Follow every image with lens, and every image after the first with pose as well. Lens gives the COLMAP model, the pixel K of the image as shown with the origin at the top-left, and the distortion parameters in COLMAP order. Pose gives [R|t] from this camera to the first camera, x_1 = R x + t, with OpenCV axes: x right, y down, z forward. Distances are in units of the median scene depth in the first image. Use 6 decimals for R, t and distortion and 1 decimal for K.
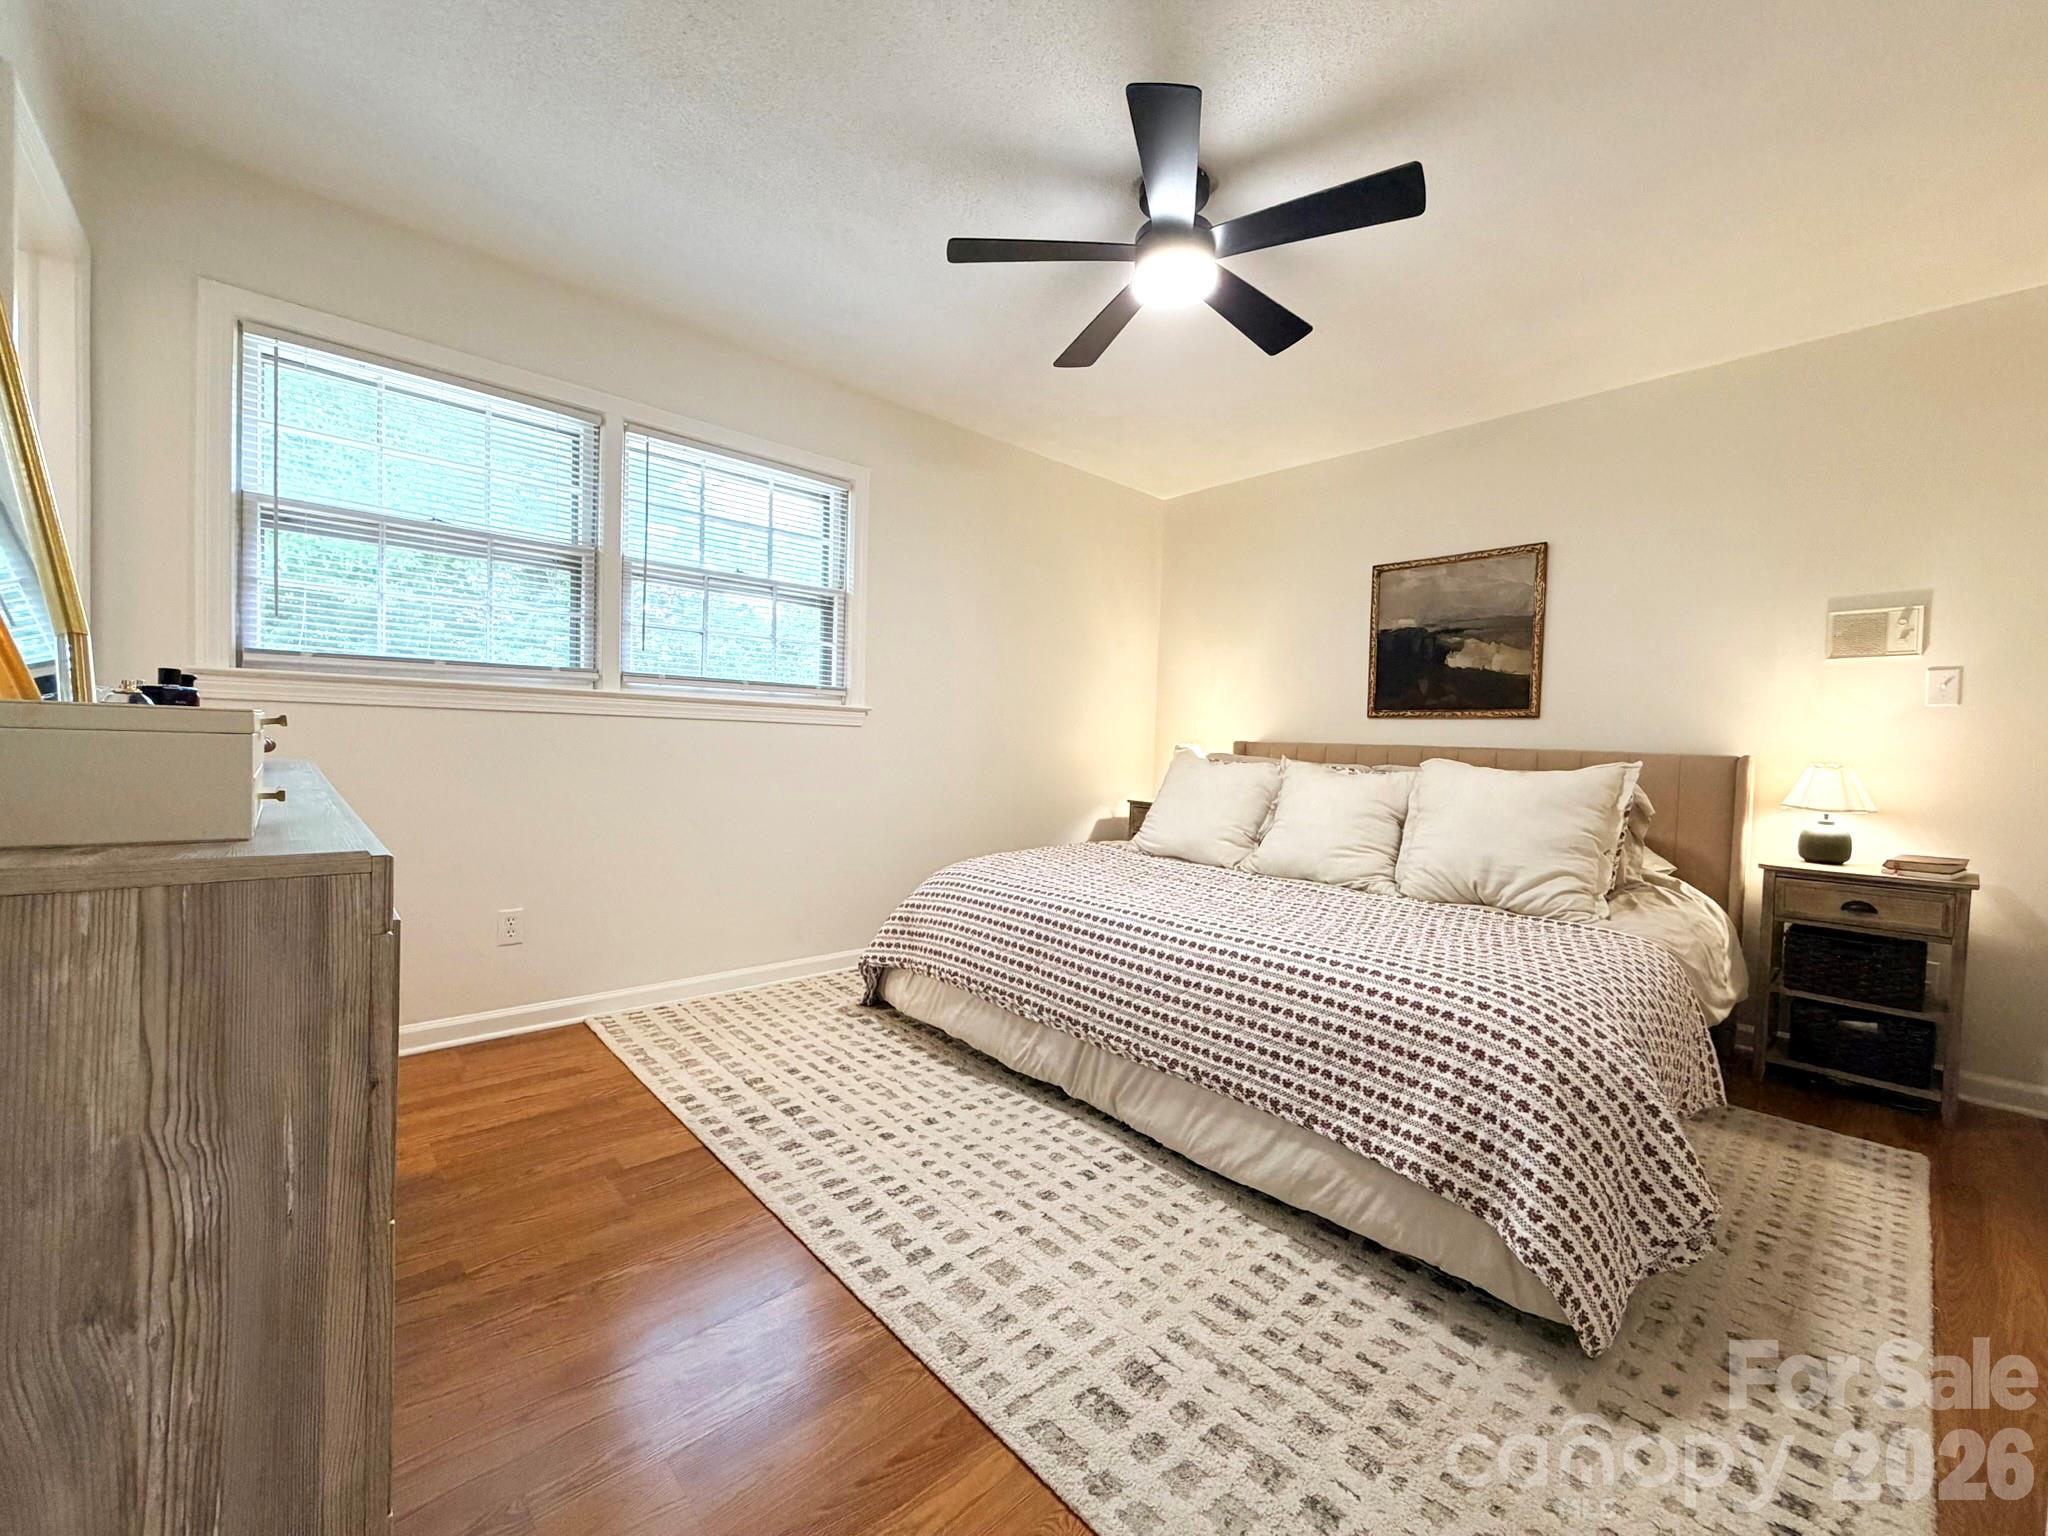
lens RADIAL K [[817.5, 0, 1017.5], [0, 817.5, 767.9], [0, 0, 1]] dist [0.000280, -0.000108]
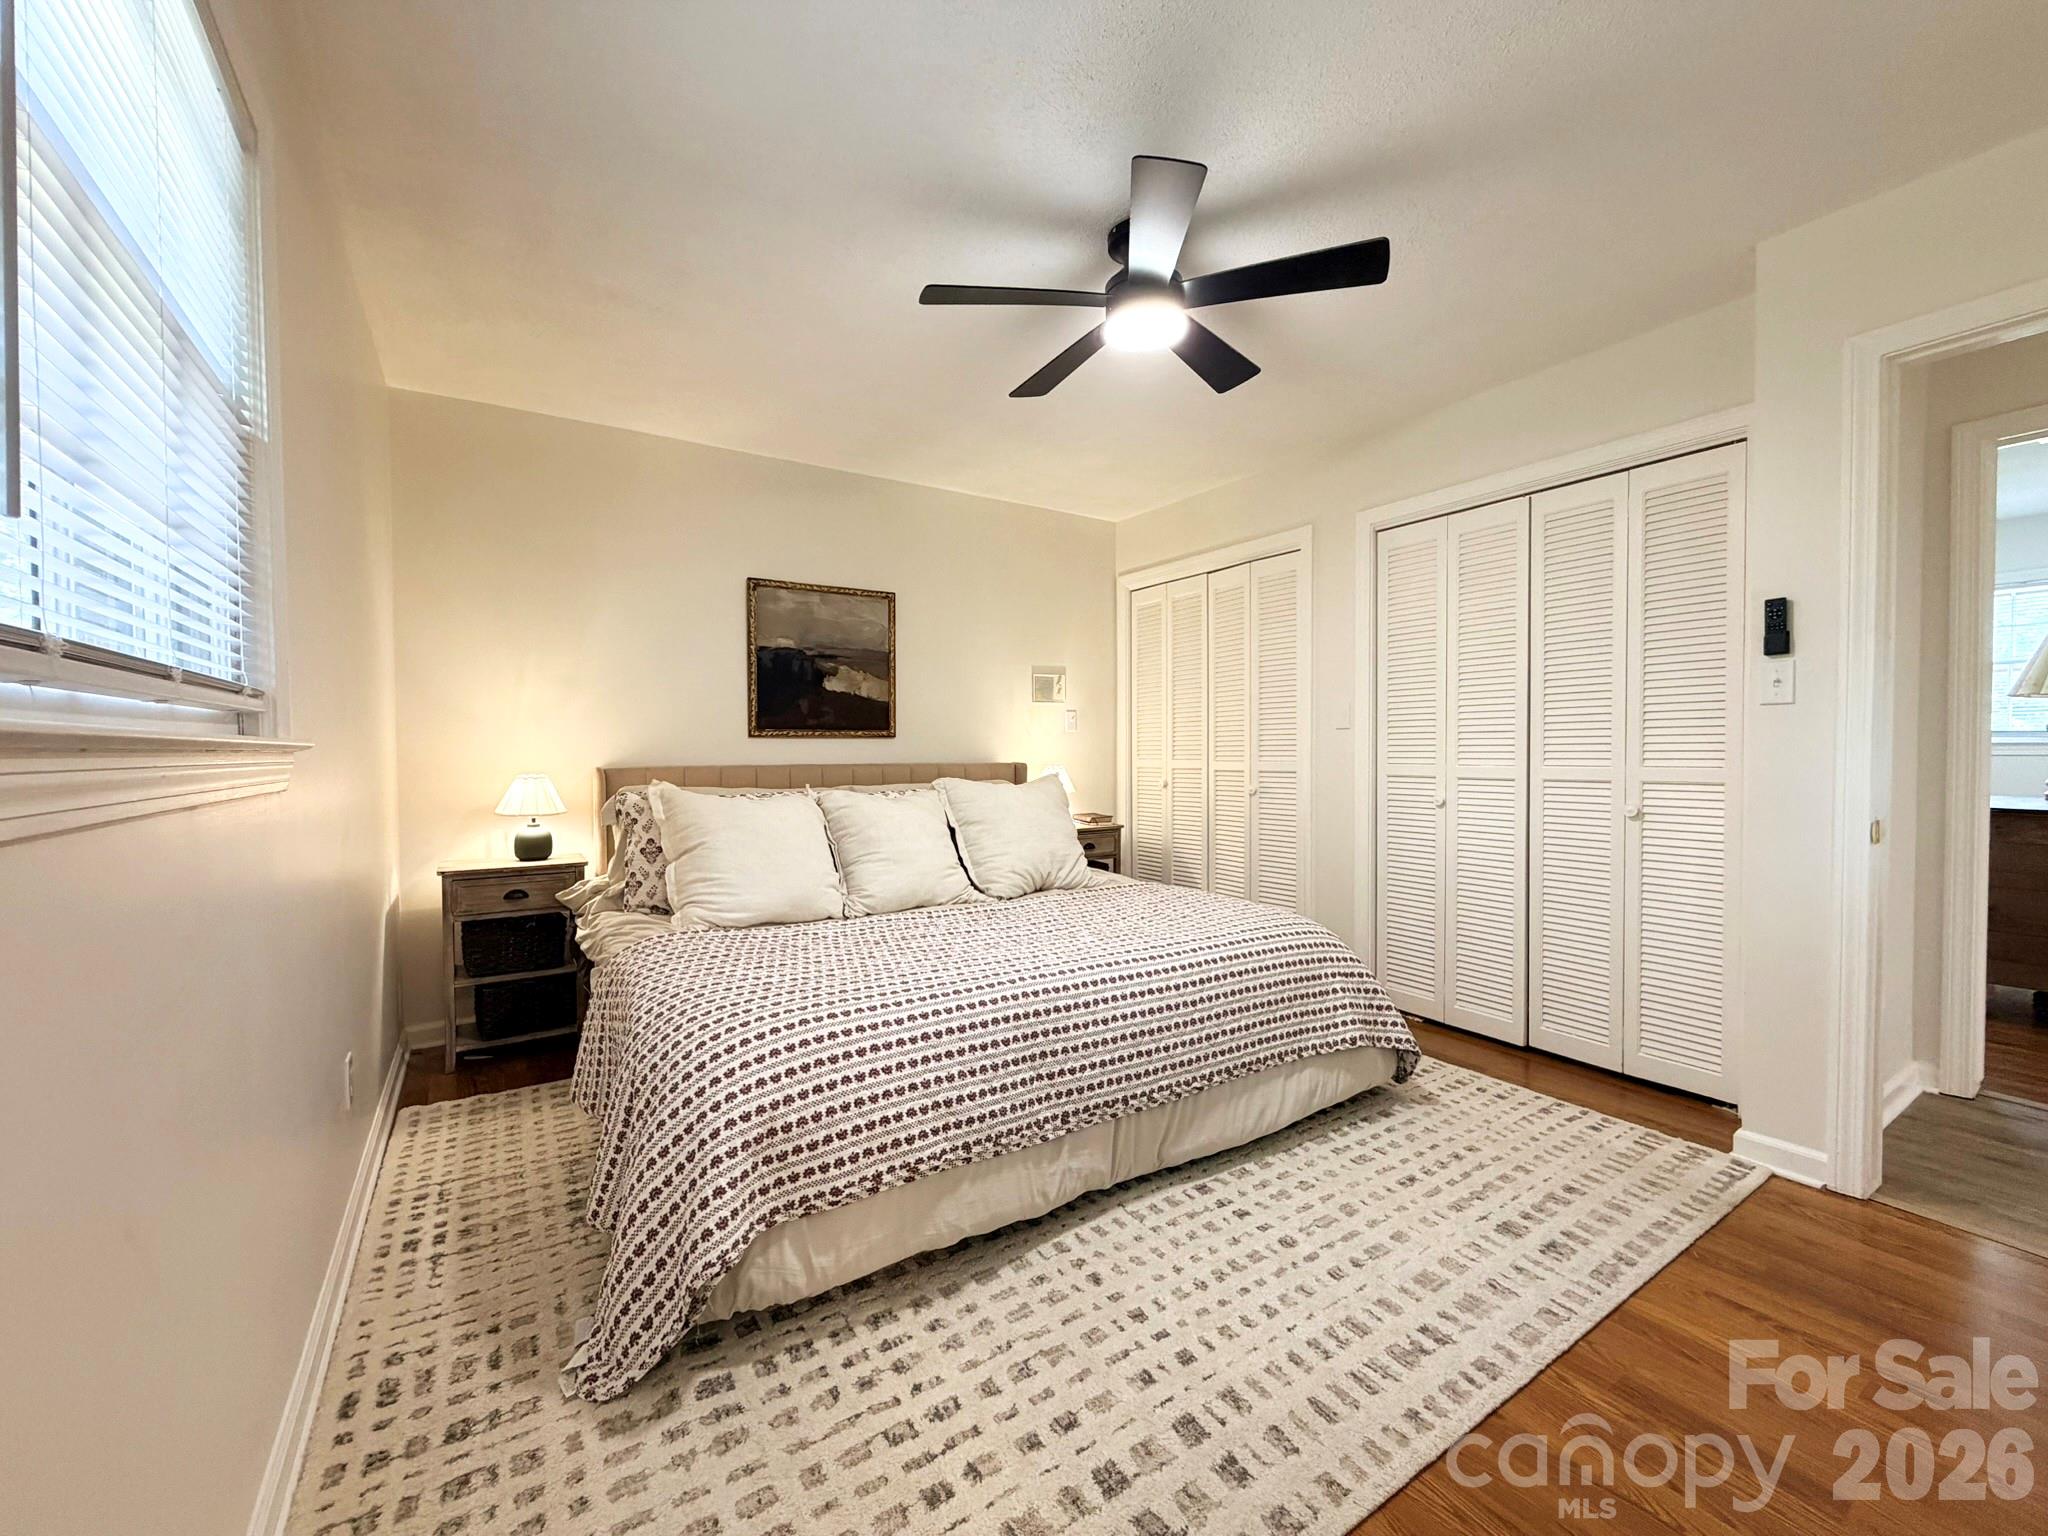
lens RADIAL K [[817.5, 0, 1017.5], [0, 817.5, 767.9], [0, 0, 1]] dist [0.000280, -0.000108]
pose [[0.164403, -0.055915, 0.984807, -0.719377], [0.042551, 0.997865, 0.049553, -0.092441], [-0.985475, 0.033757, 0.166431, 0.838738]]
